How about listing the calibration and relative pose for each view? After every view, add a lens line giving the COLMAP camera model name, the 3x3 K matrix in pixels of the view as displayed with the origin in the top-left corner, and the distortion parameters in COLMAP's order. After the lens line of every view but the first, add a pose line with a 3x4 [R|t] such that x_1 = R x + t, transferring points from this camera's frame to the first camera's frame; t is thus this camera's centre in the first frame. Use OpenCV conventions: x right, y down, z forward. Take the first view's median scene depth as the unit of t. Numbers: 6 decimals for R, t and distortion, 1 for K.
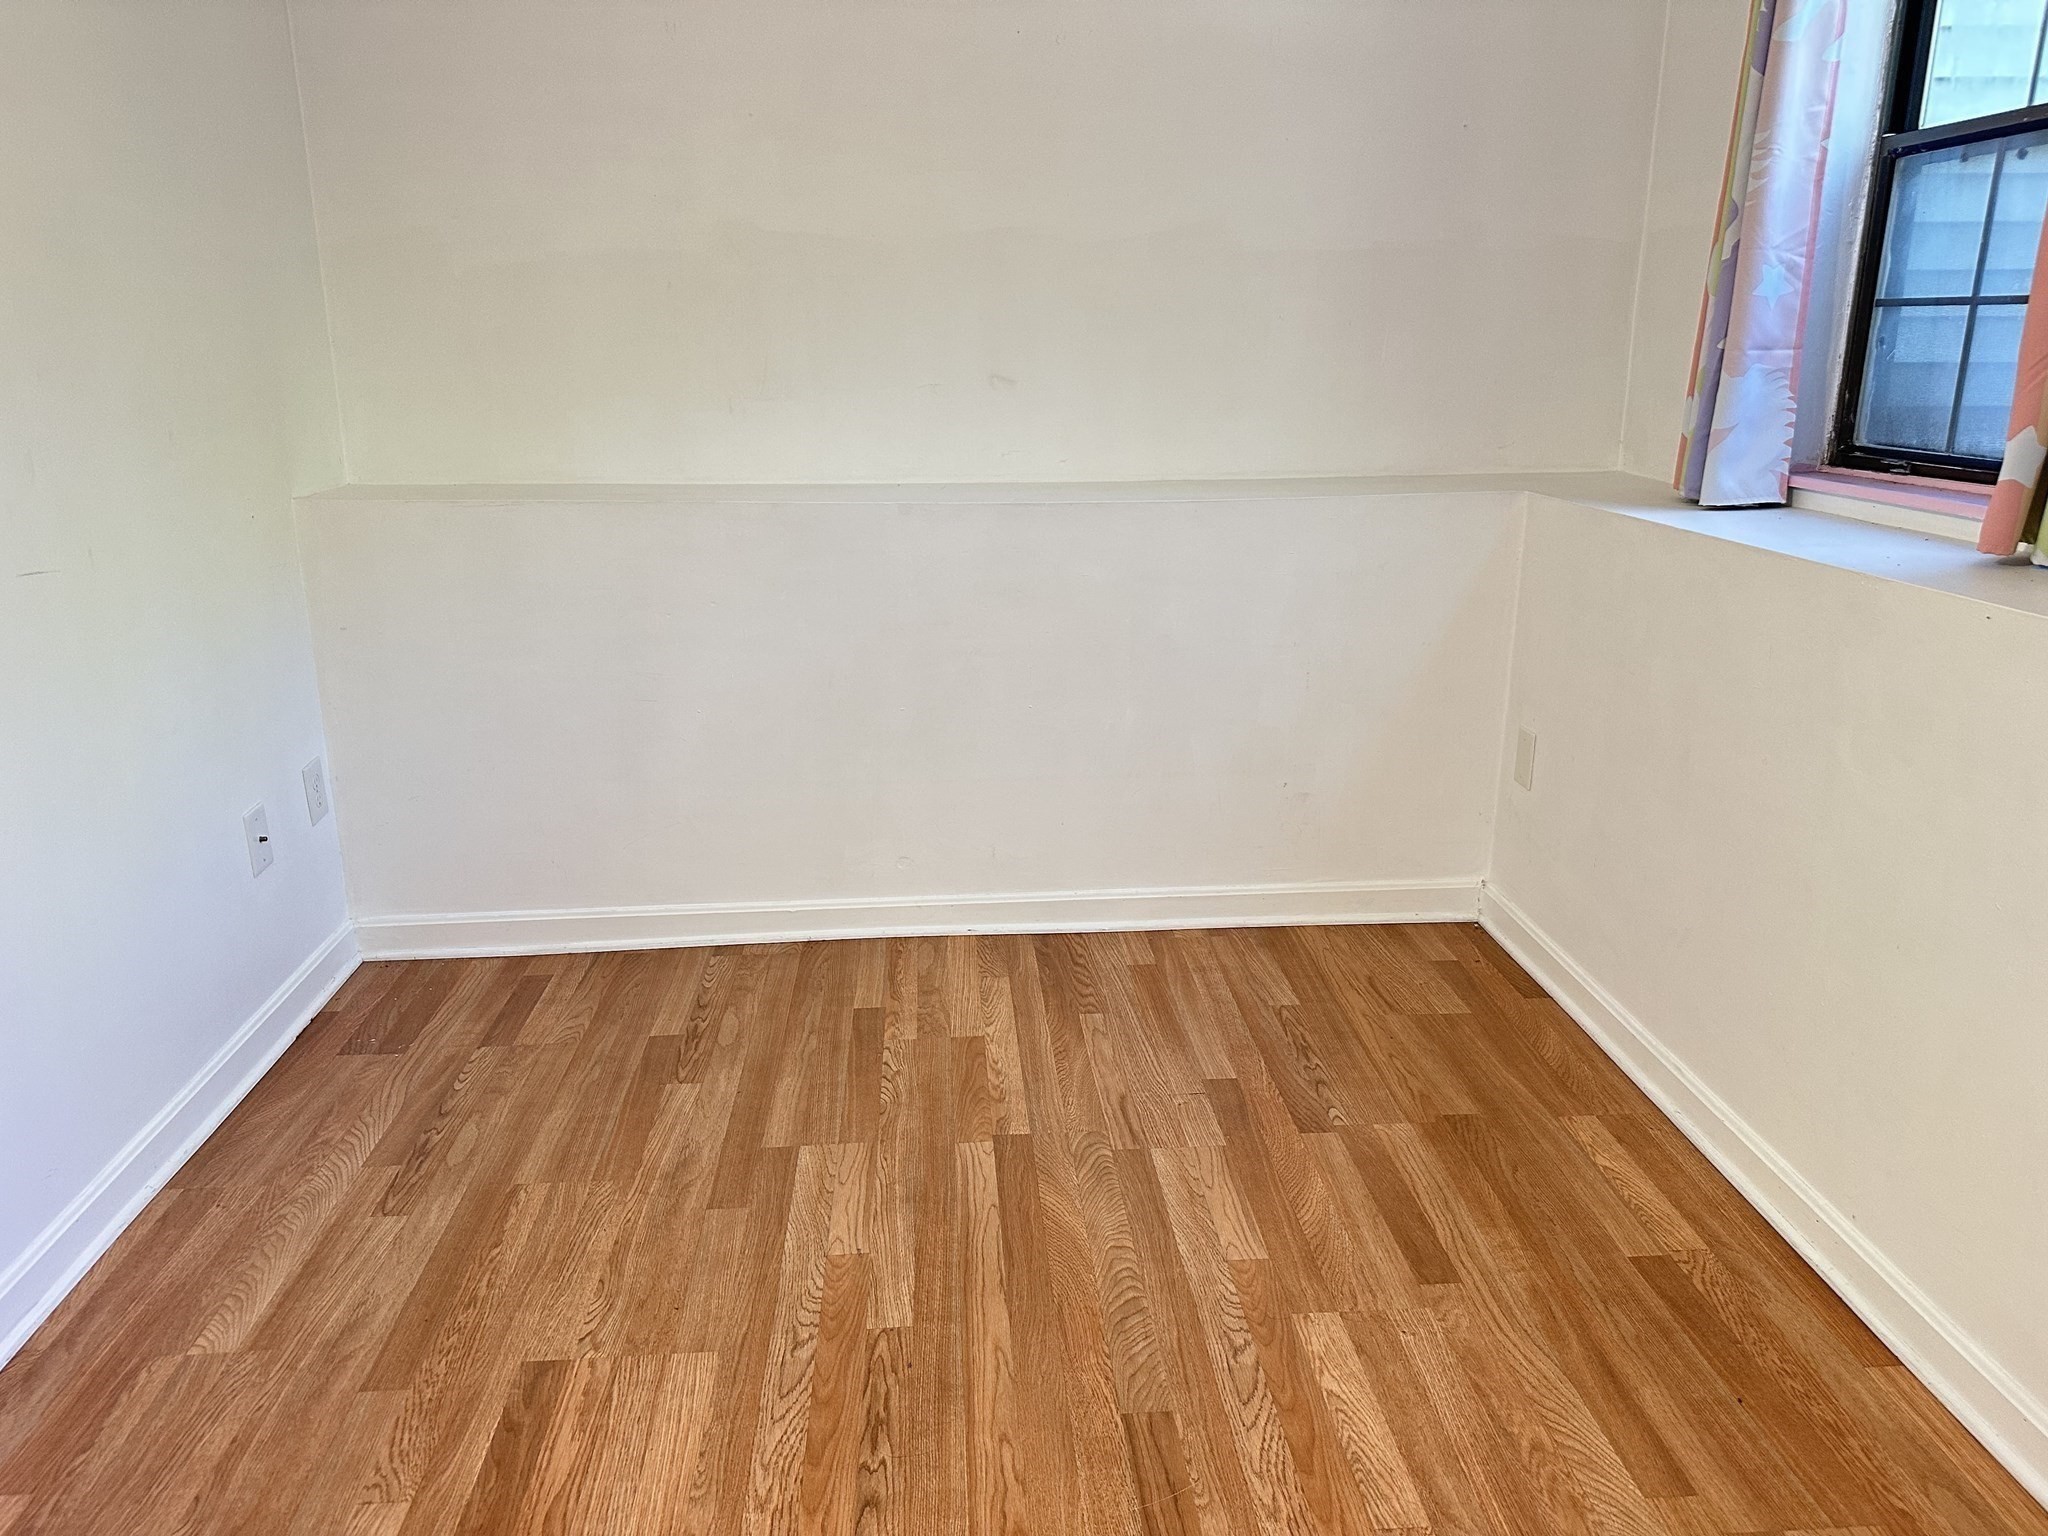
lens RADIAL K [[1461.3, 0, 1024.0], [0, 1461.3, 768.0], [0, 0, 1]] dist [0.171208, -0.274648]
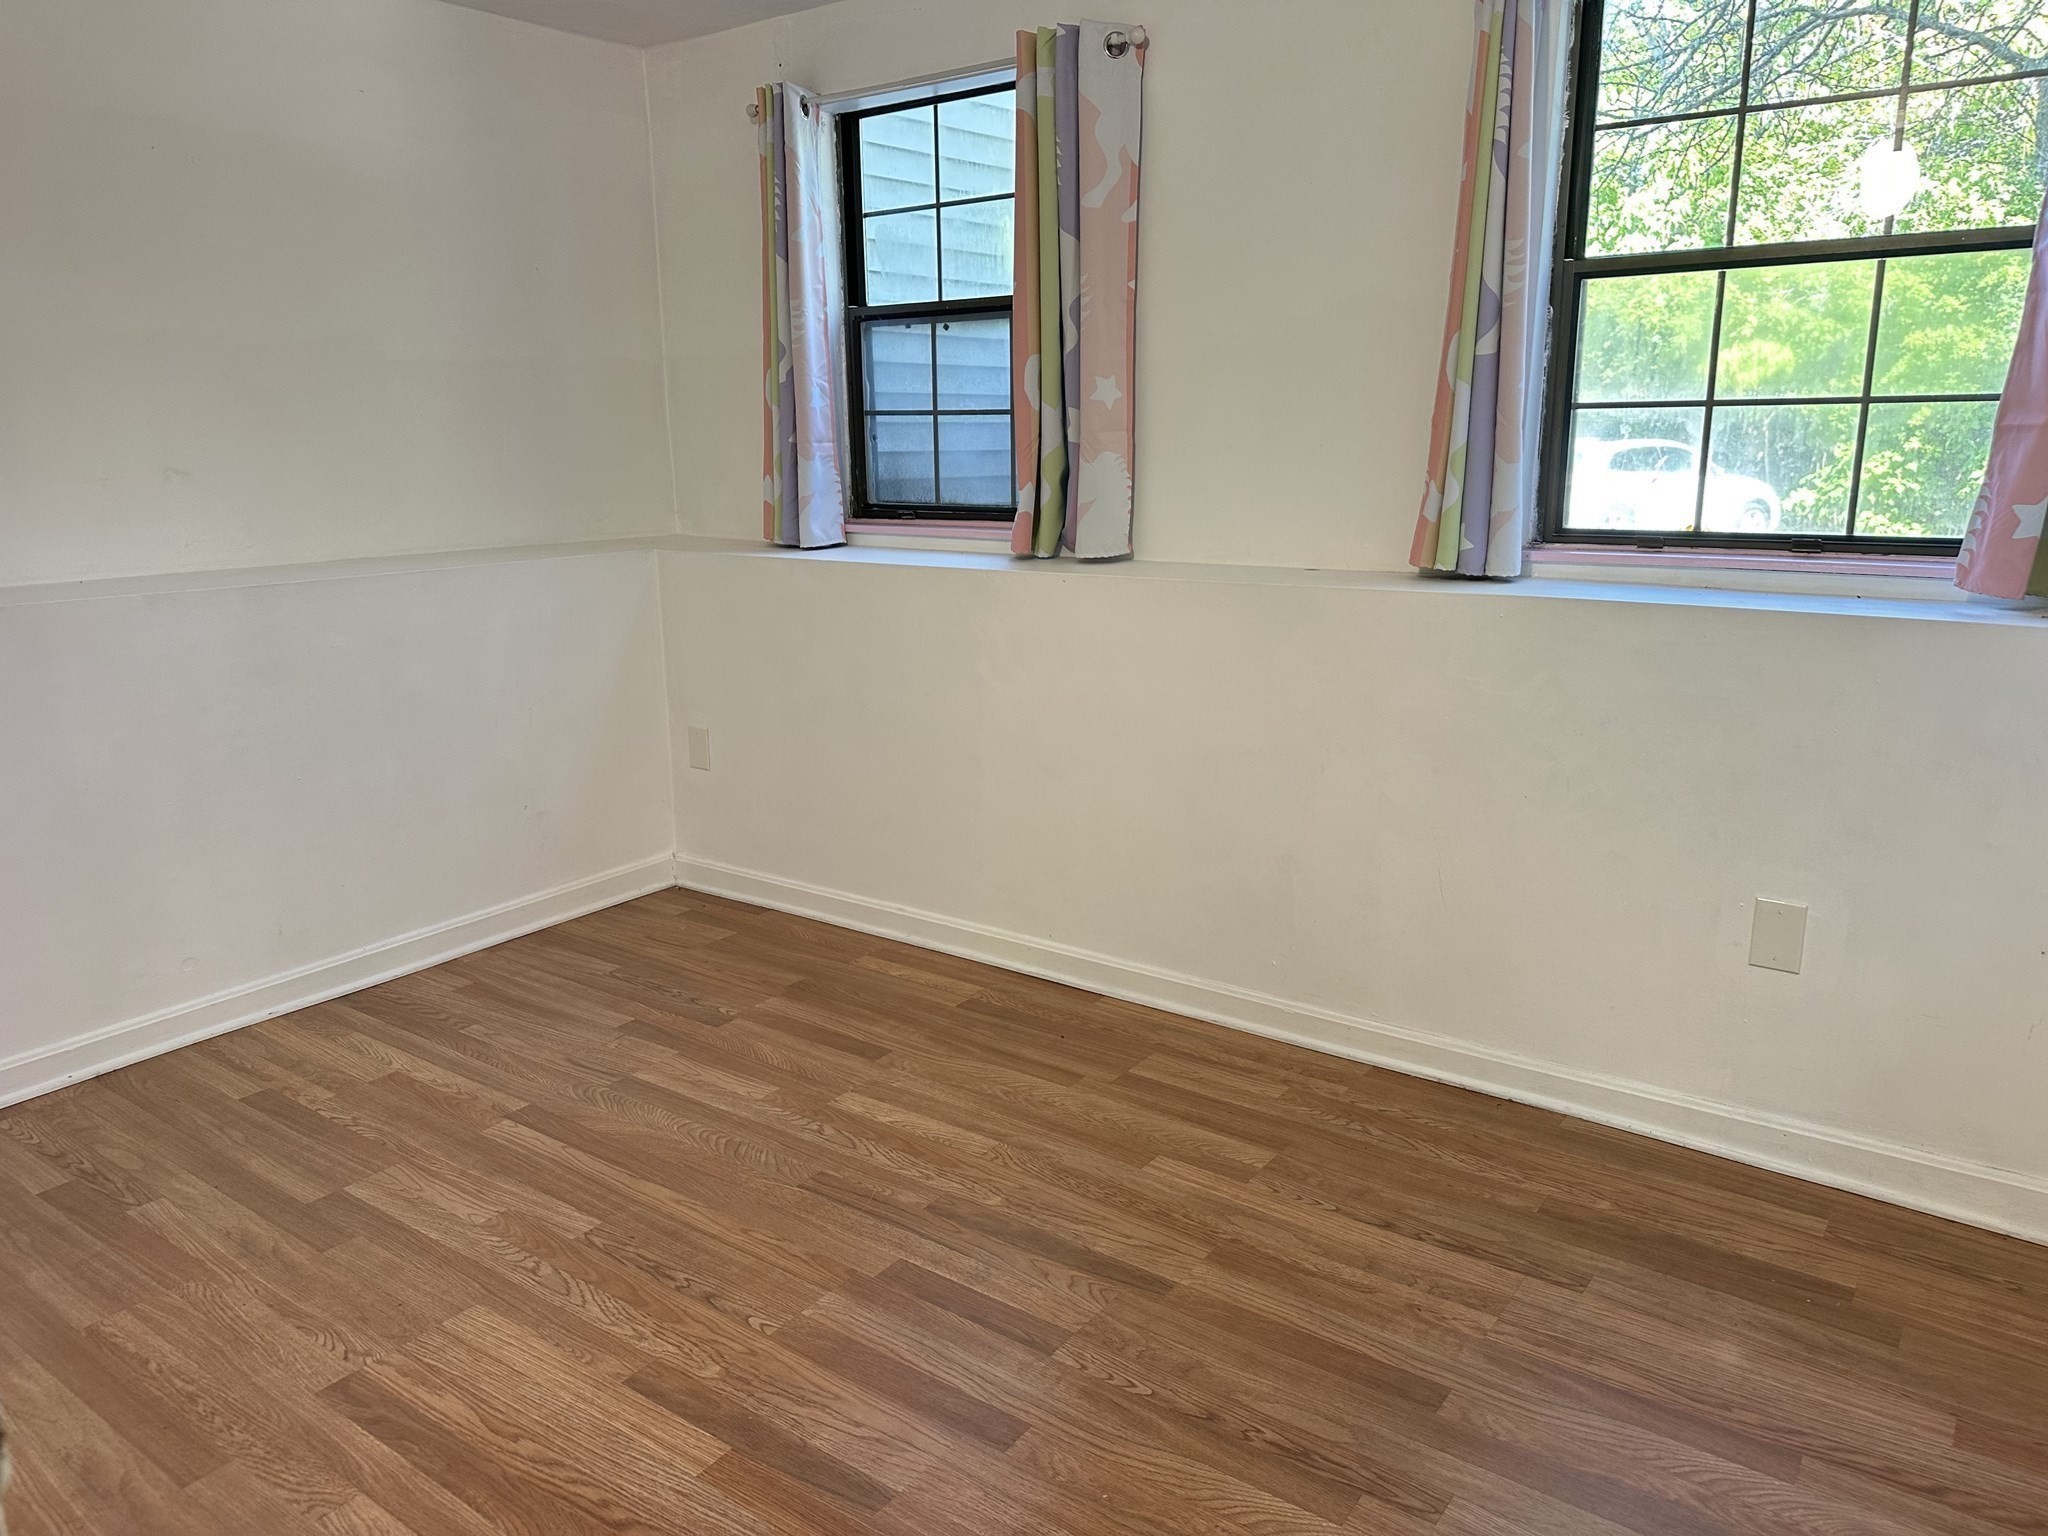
lens RADIAL K [[1416.3, 0, 1051.5], [0, 1416.3, 761.6], [0, 0, 1]] dist [0.111855, -0.104115]
pose [[0.633820, -0.179323, 0.752407, -0.532004], [0.228989, 0.972651, 0.038916, 0.035177], [-0.738807, 0.147627, 0.657548, -0.086631]]
